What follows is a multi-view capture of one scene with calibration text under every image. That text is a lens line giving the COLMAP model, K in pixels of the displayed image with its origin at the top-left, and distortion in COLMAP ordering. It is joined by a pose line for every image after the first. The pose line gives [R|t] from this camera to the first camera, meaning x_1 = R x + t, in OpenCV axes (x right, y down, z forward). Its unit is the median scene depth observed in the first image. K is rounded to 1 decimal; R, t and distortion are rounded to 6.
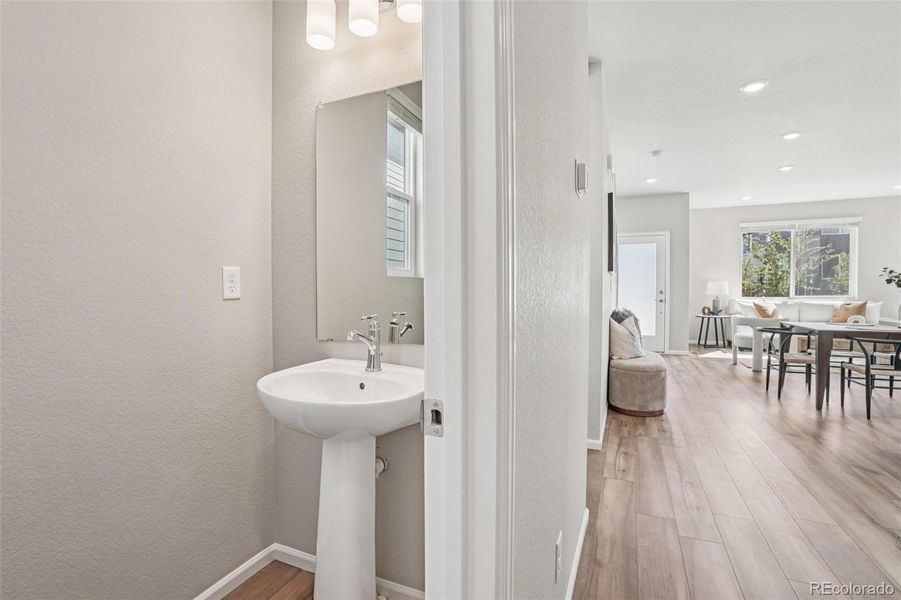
lens RADIAL K [[404.9, 0, 455.0], [0, 404.9, 296.5], [0, 0, 1]] dist [-0.031644, 0.000219]
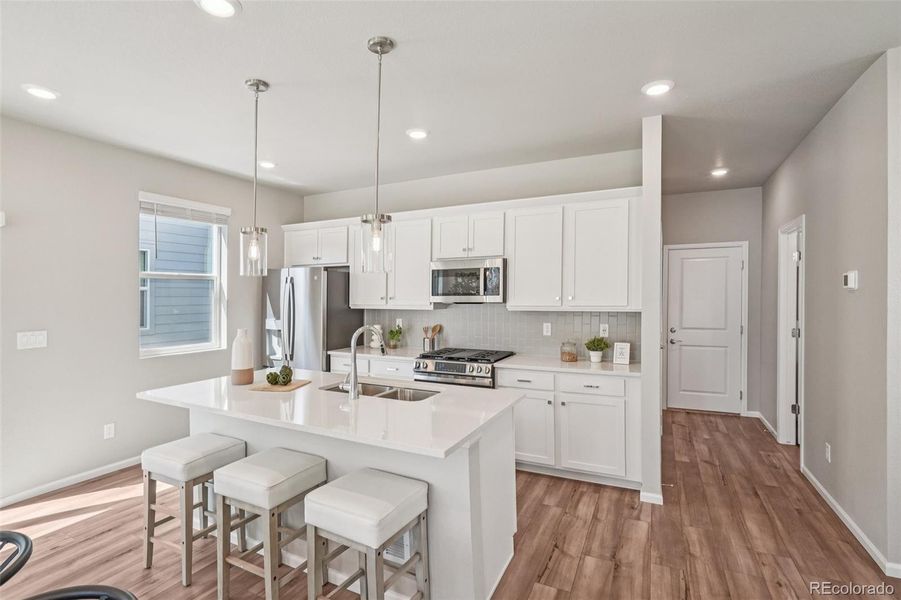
lens RADIAL K [[438.4, 0, 443.8], [0, 438.4, 296.7], [0, 0, 1]] dist [-0.033297, -0.000061]
pose [[-0.998187, 0.005937, 0.059903, 0.410284], [0.006717, 0.999895, 0.012825, -0.064830], [-0.059821, 0.013204, -0.998122, 0.620875]]
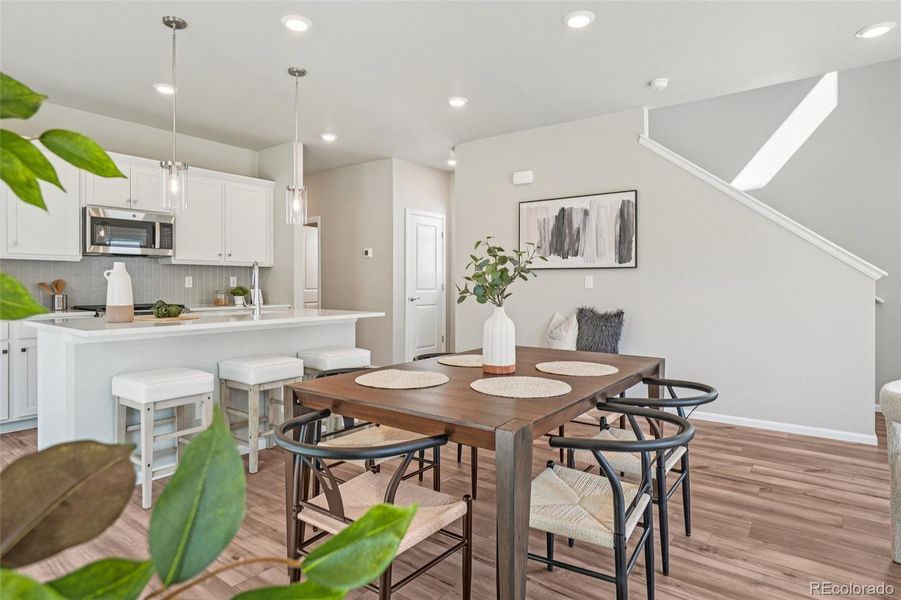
lens RADIAL K [[504.8, 0, 442.8], [0, 504.8, 290.3], [0, 0, 1]] dist [-0.025608, 0.024828]
pose [[-0.248866, 0.011950, -0.968464, 0.984153], [-0.014495, 0.999766, 0.016061, -0.016601], [0.968429, 0.018034, -0.248635, 0.599255]]
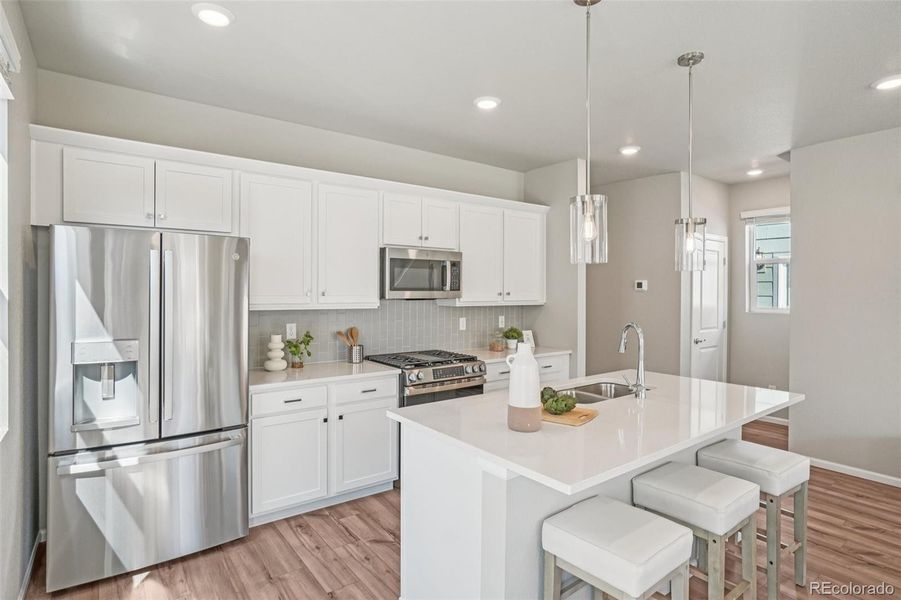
lens RADIAL K [[475.4, 0, 447.1], [0, 475.4, 296.8], [0, 0, 1]] dist [-0.003188, -0.000035]
pose [[-0.493395, 0.009947, -0.869748, 0.907128], [-0.016268, 0.999654, 0.020661, -0.063585], [0.869653, 0.024343, -0.493063, 0.318600]]
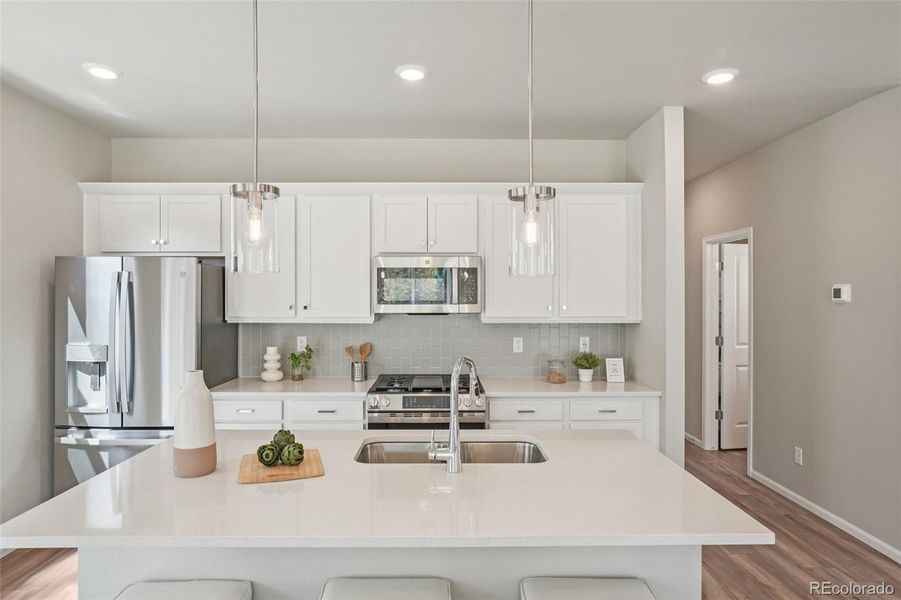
lens RADIAL K [[523.1, 0, 450.5], [0, 523.1, 300.0], [0, 0, 1]] dist [-0.006383, -0.001015]
pose [[-0.911262, 0.002009, -0.411822, 0.619777], [-0.004809, 0.999868, 0.015520, -0.071240], [0.411799, 0.016123, -0.911132, 0.516972]]
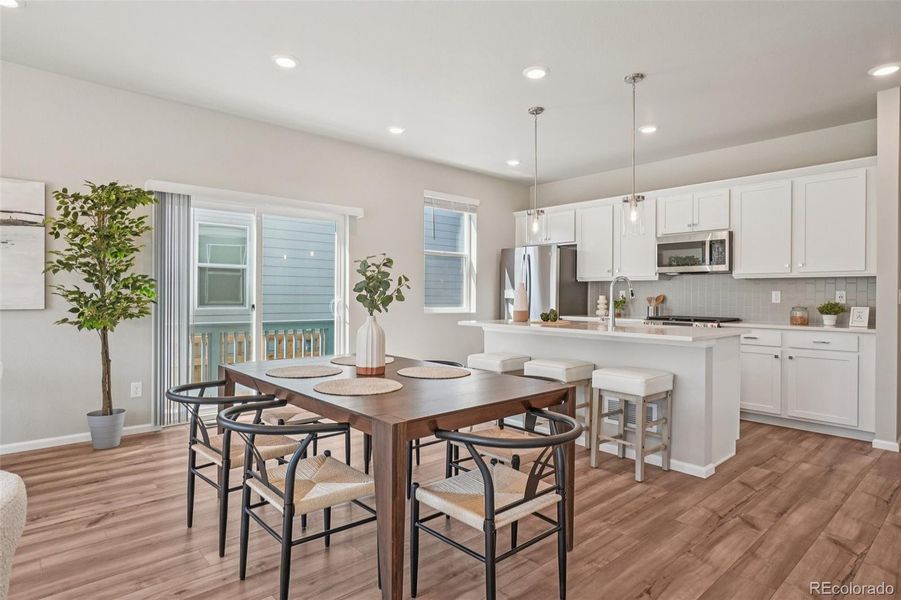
lens RADIAL K [[504.8, 0, 442.8], [0, 504.8, 290.3], [0, 0, 1]] dist [-0.025608, 0.024828]
pose [[-0.904801, -0.001527, 0.425832, 0.432563], [-0.001729, 0.999999, -0.000087, -0.019839], [-0.425831, -0.000815, -0.904802, 0.879045]]
